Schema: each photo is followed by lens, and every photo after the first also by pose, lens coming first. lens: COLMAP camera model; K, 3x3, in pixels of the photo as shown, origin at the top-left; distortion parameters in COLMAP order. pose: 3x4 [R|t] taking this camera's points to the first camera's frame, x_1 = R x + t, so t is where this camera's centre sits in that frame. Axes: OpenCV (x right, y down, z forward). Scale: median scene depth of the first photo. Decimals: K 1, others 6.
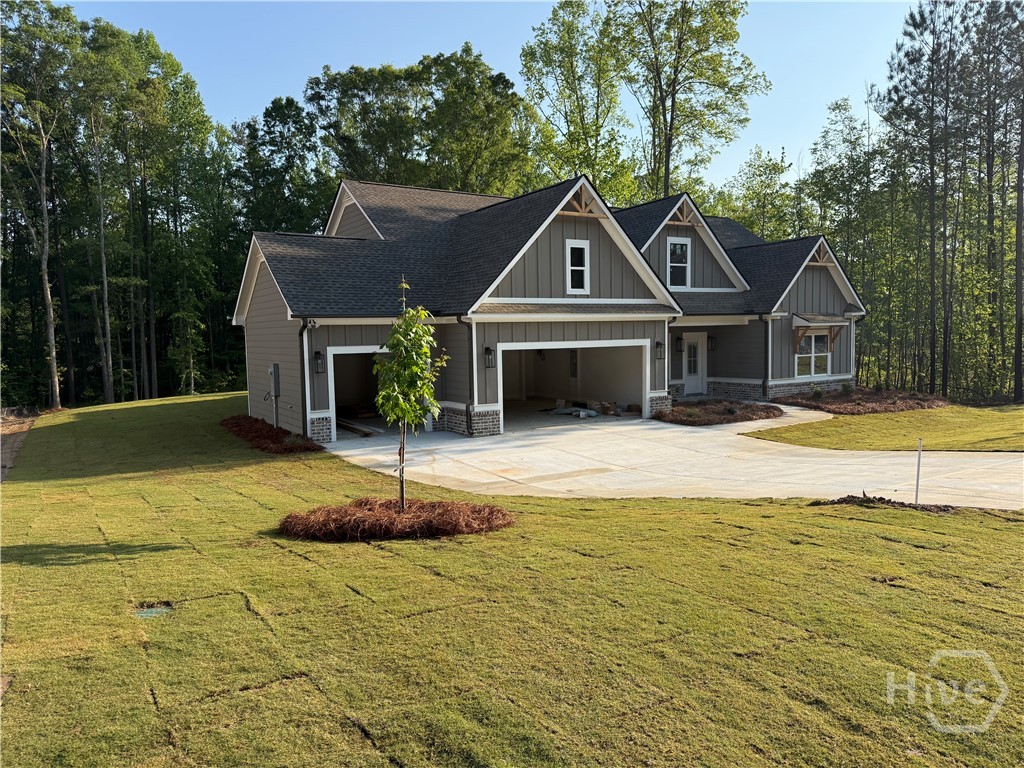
lens RADIAL K [[715.2, 0, 512.0], [0, 715.2, 384.0], [0, 0, 1]] dist [0.137847, -0.240908]
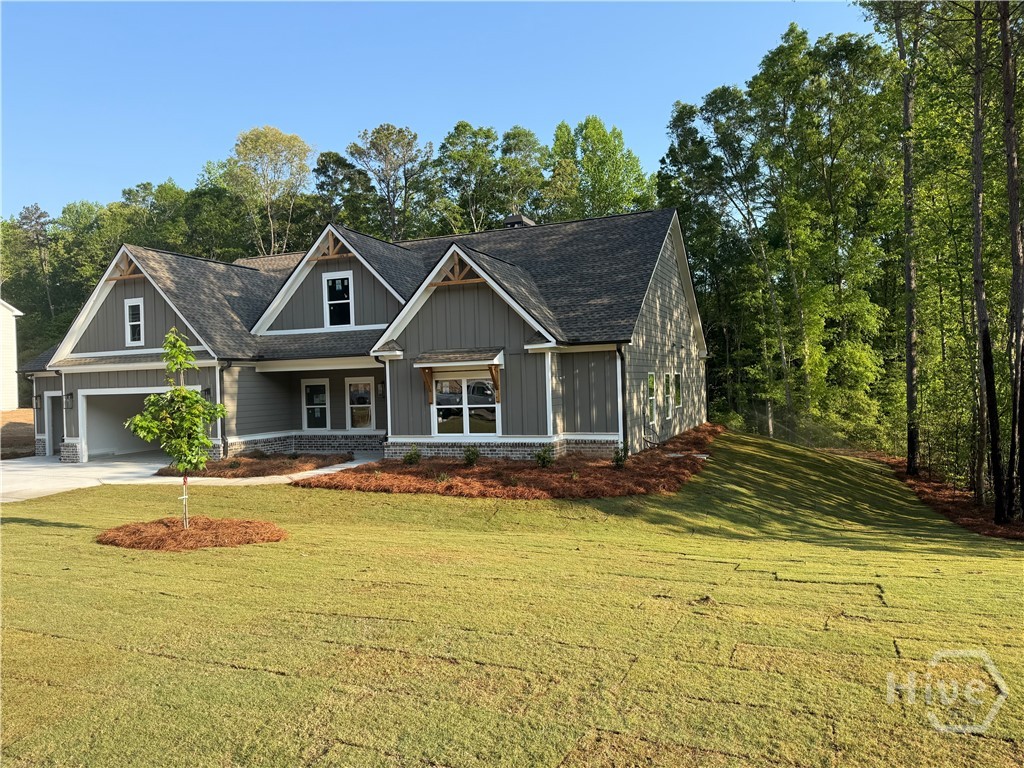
lens RADIAL K [[715.2, 0, 512.0], [0, 715.2, 384.0], [0, 0, 1]] dist [0.137847, -0.240908]
pose [[0.575684, 0.002909, -0.817667, 1.261083], [-0.040811, 0.998850, -0.025180, -0.056663], [0.816653, 0.047865, 0.575141, 0.768534]]
